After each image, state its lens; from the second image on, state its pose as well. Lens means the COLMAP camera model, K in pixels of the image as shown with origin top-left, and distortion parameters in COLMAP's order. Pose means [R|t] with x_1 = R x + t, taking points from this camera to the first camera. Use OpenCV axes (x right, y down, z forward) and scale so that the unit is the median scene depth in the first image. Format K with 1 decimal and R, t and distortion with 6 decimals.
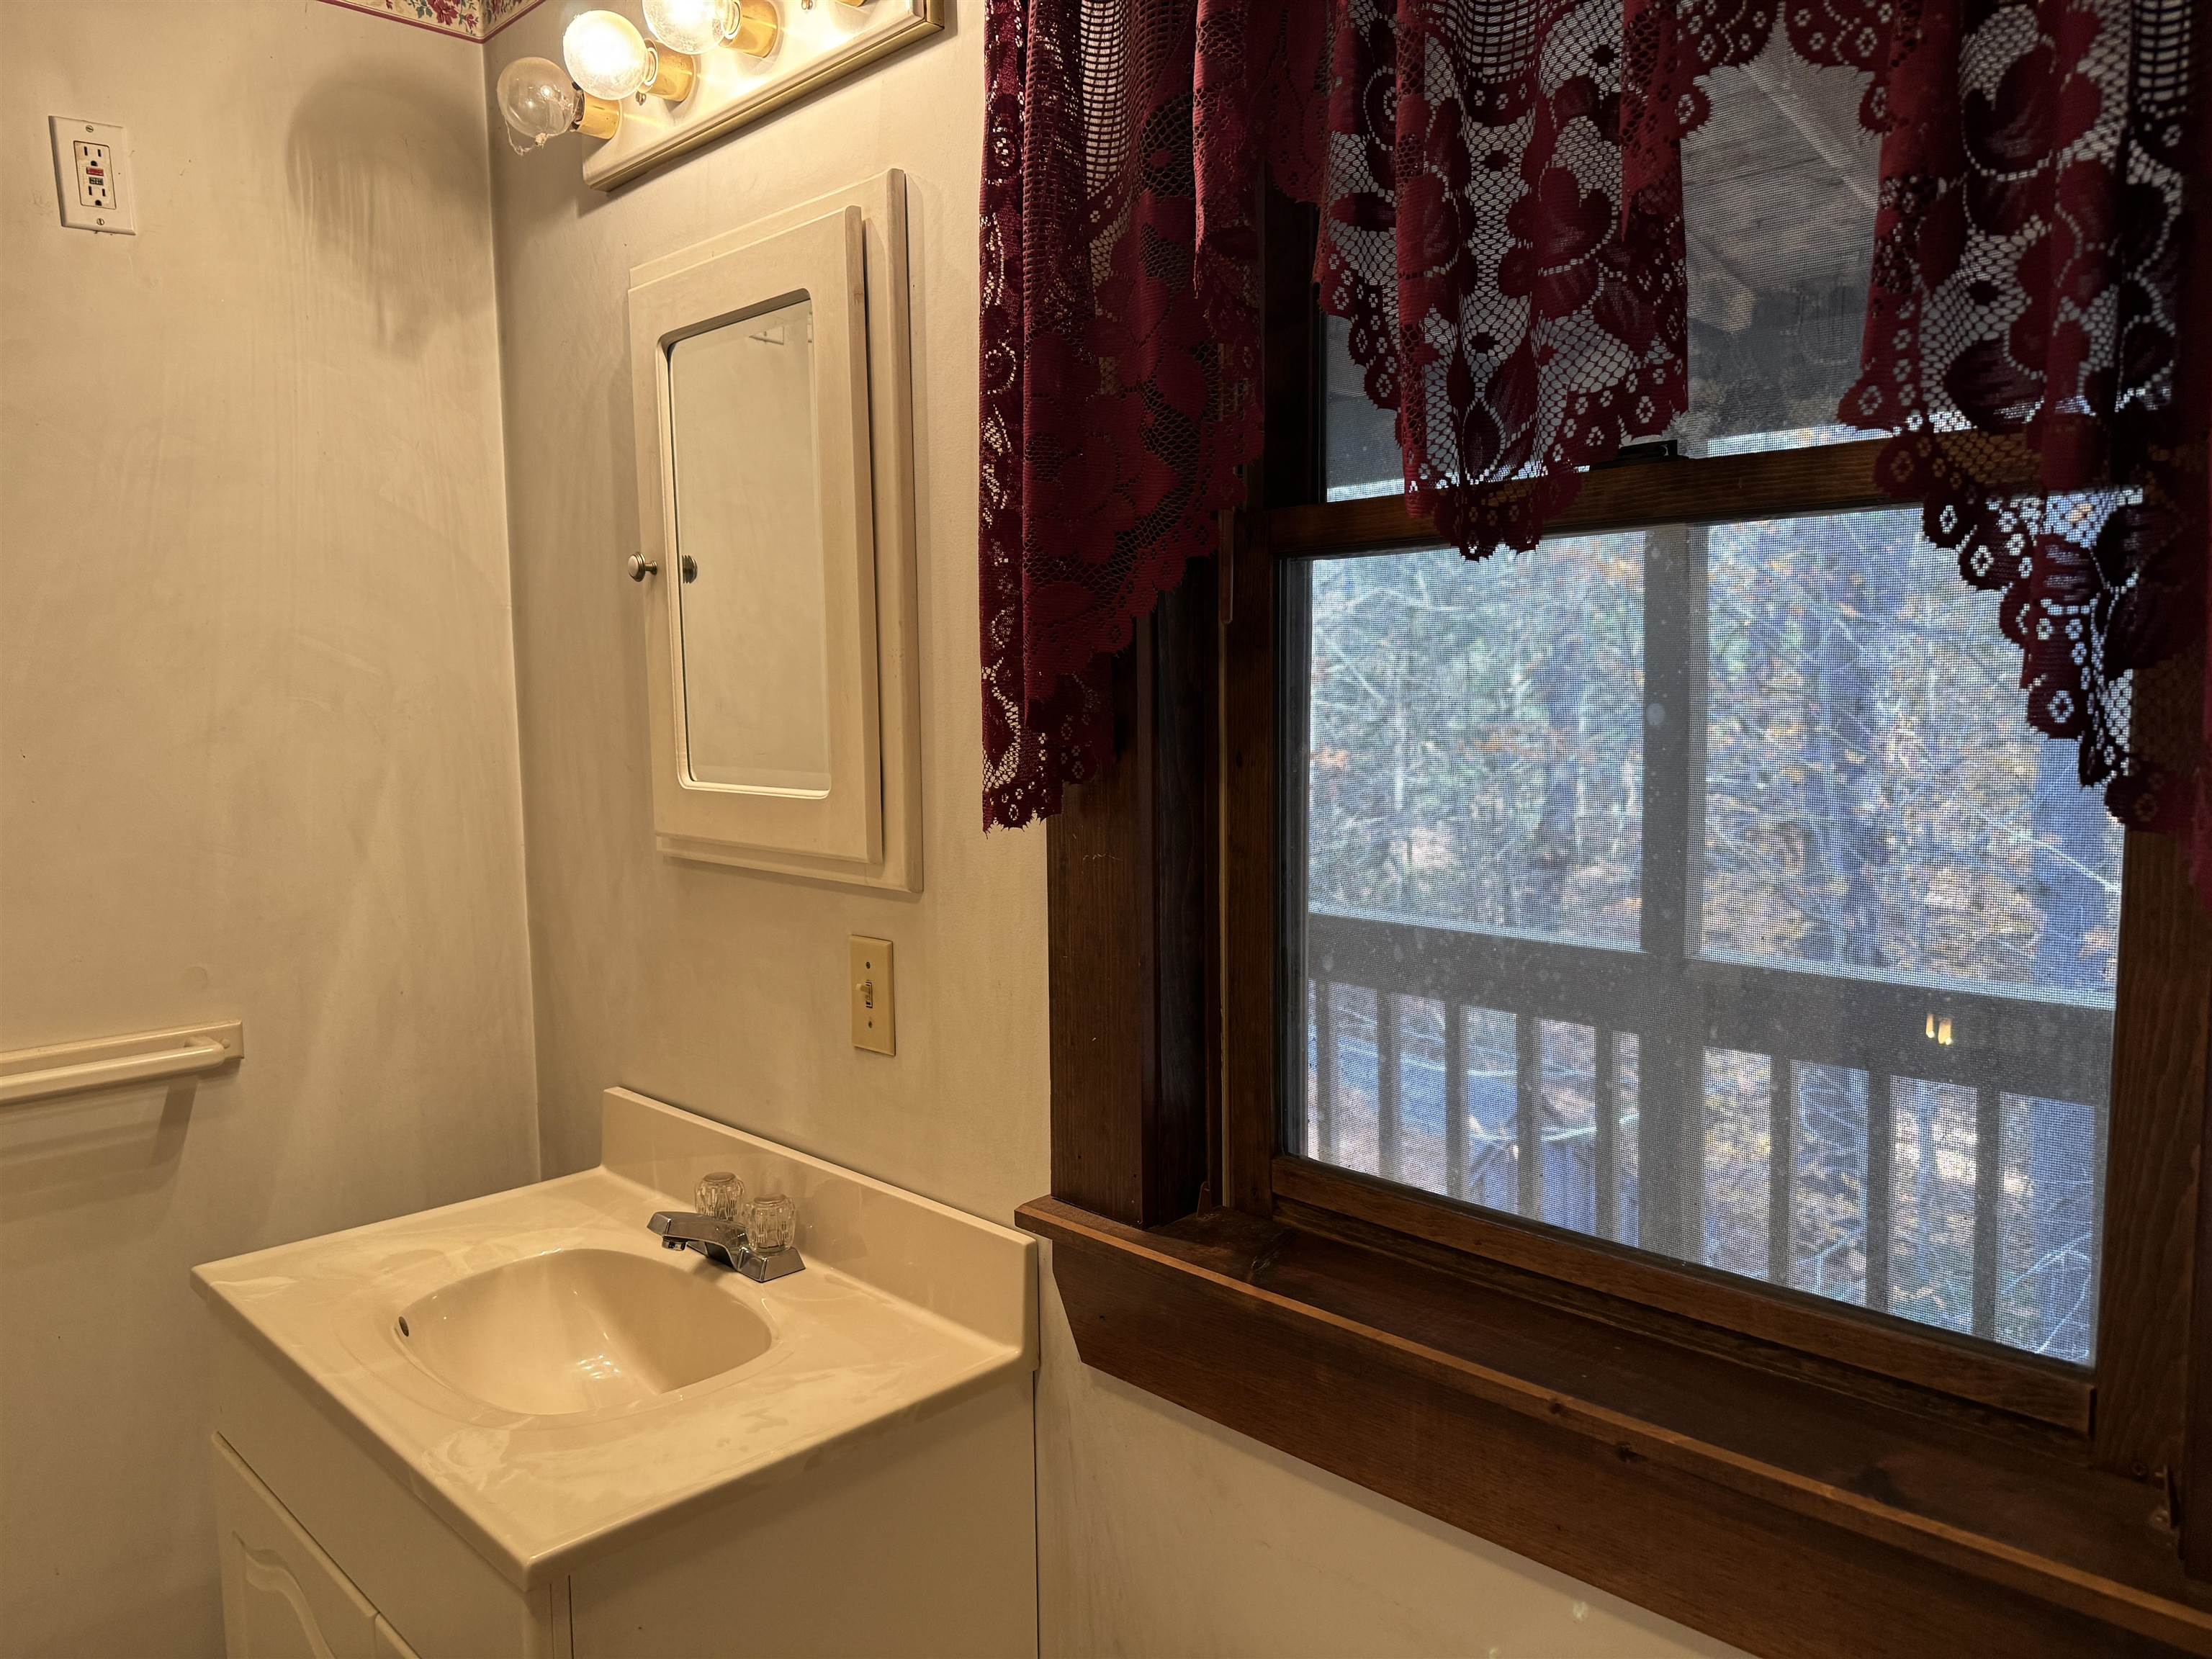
lens RADIAL K [[1556.4, 0, 1105.9], [0, 1556.4, 834.4], [0, 0, 1]] dist [0.031287, -0.023714]
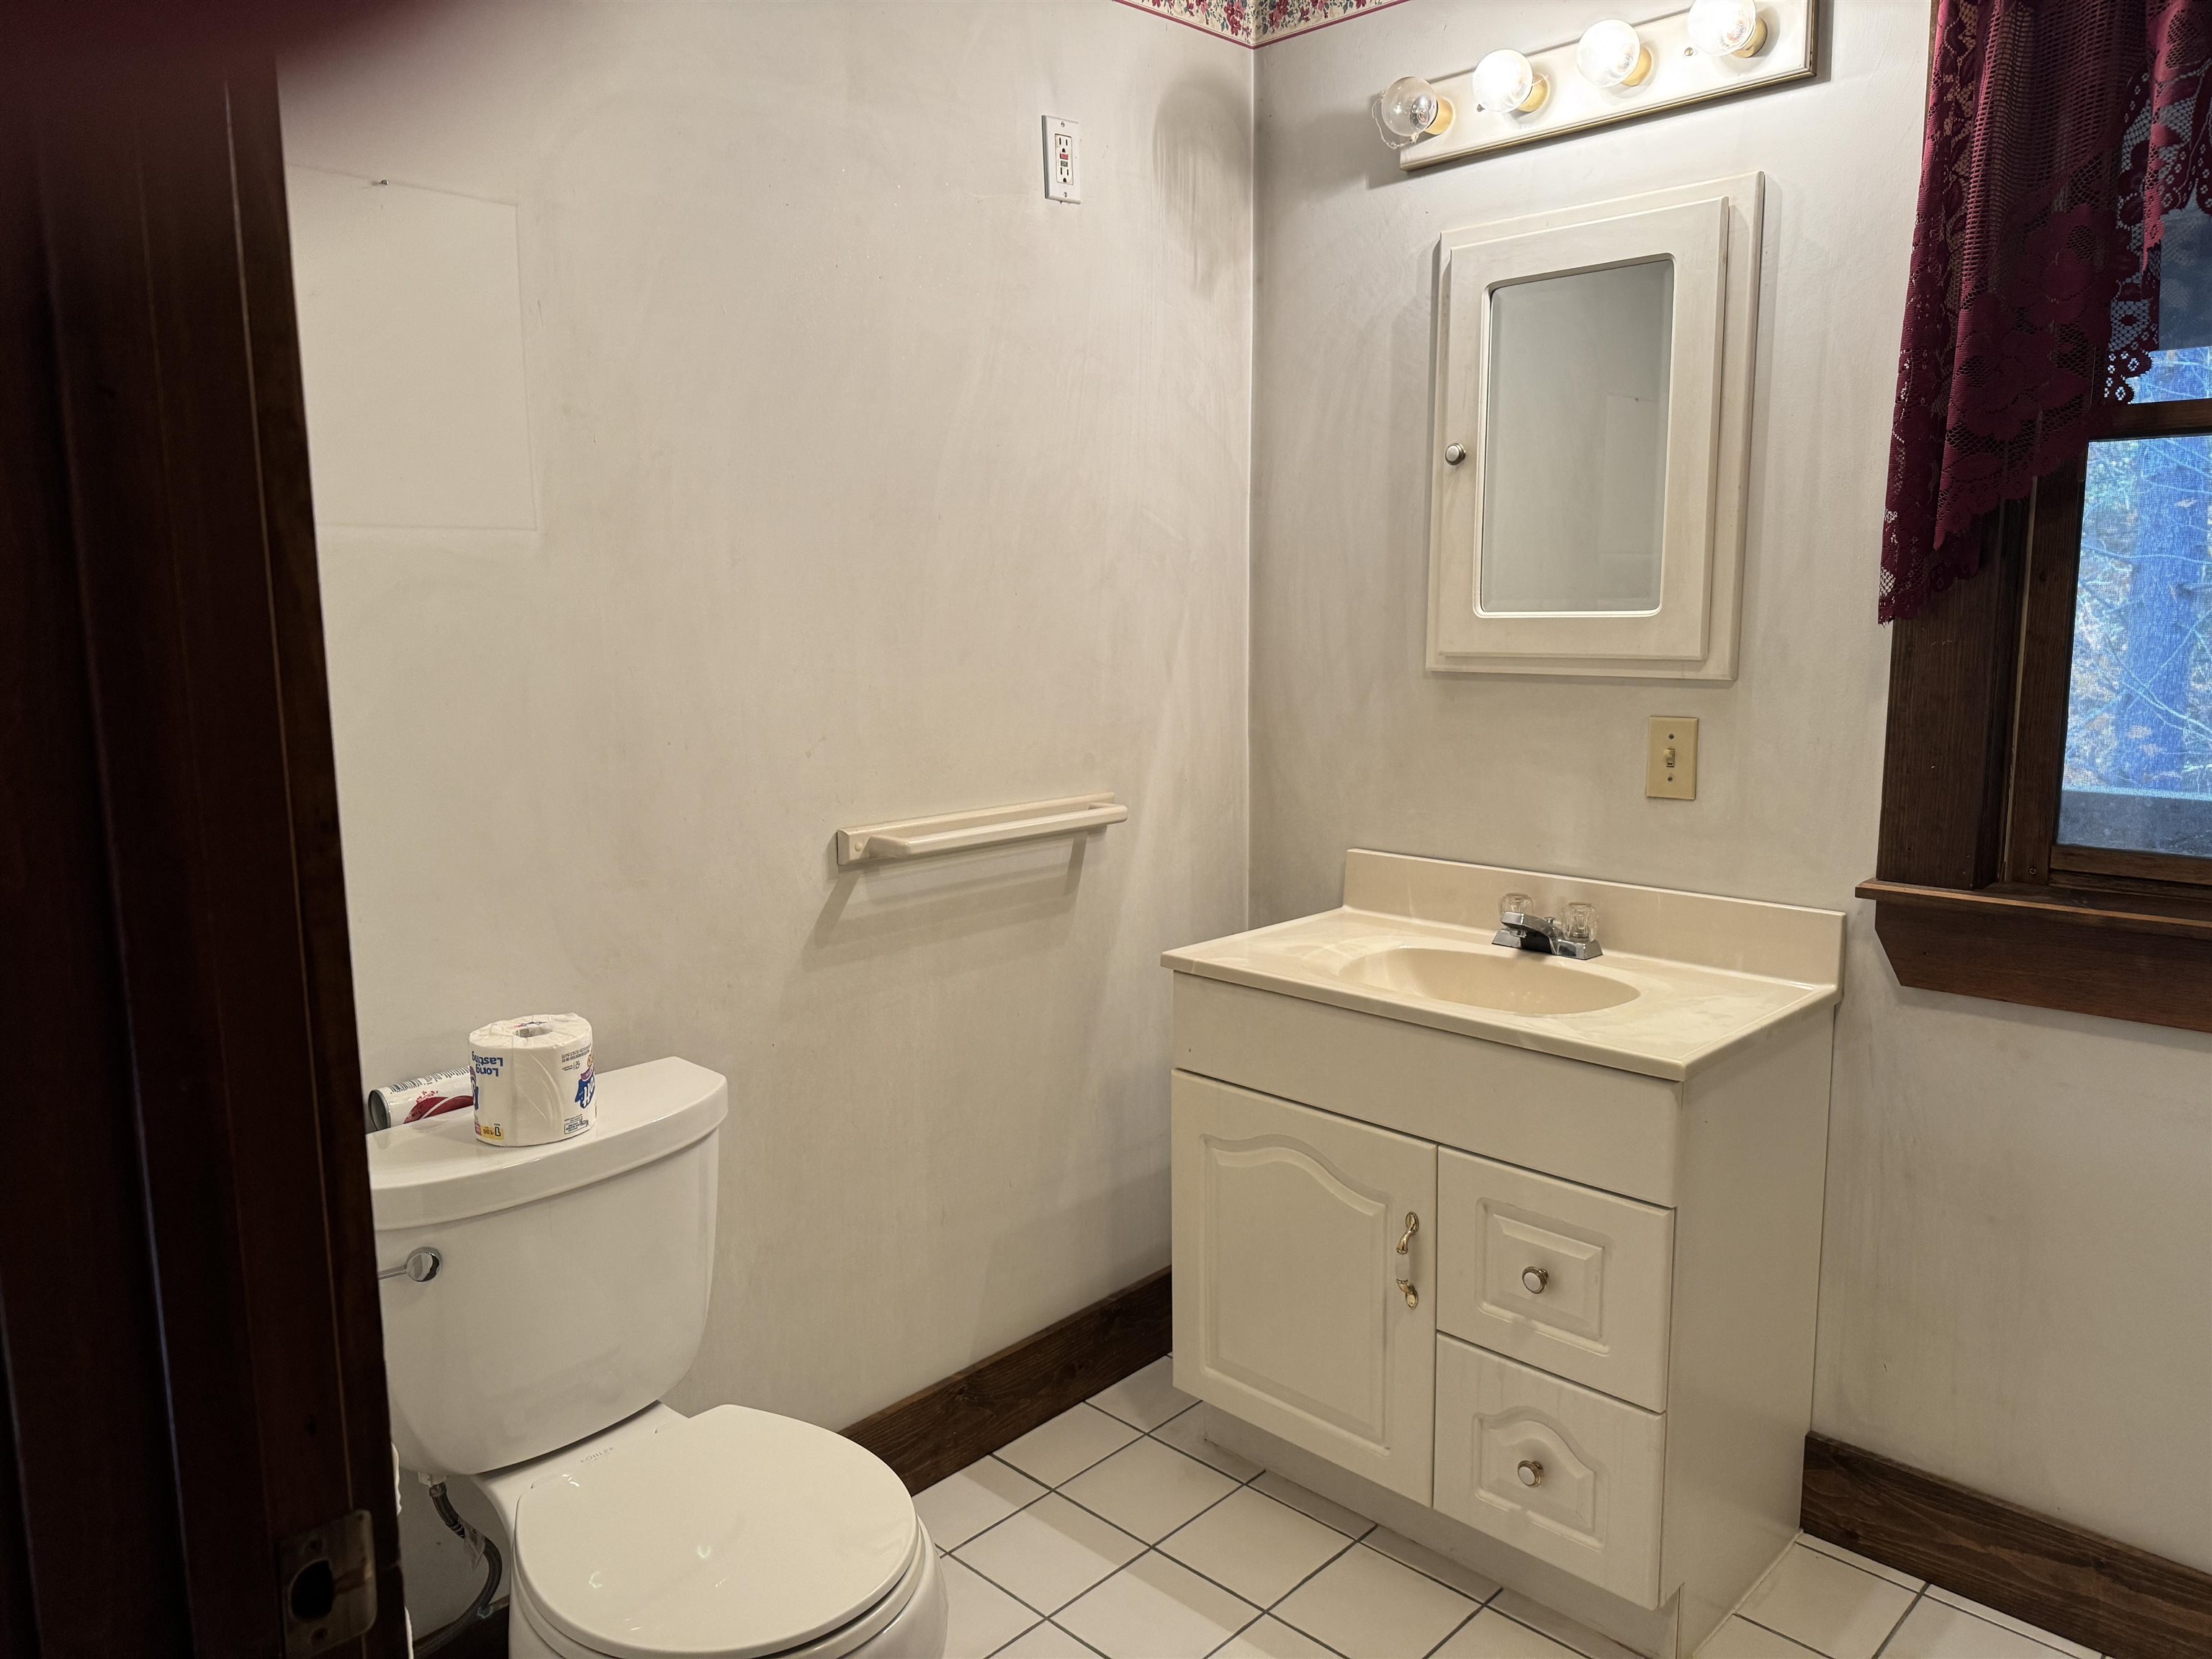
lens RADIAL K [[1556.4, 0, 1109.7], [0, 1556.4, 826.0], [0, 0, 1]] dist [0.031287, -0.023714]
pose [[0.999658, 0.002992, 0.025987, -0.627657], [-0.004147, 0.998999, 0.044532, 0.093257], [-0.025827, -0.044625, 0.998670, -0.367827]]
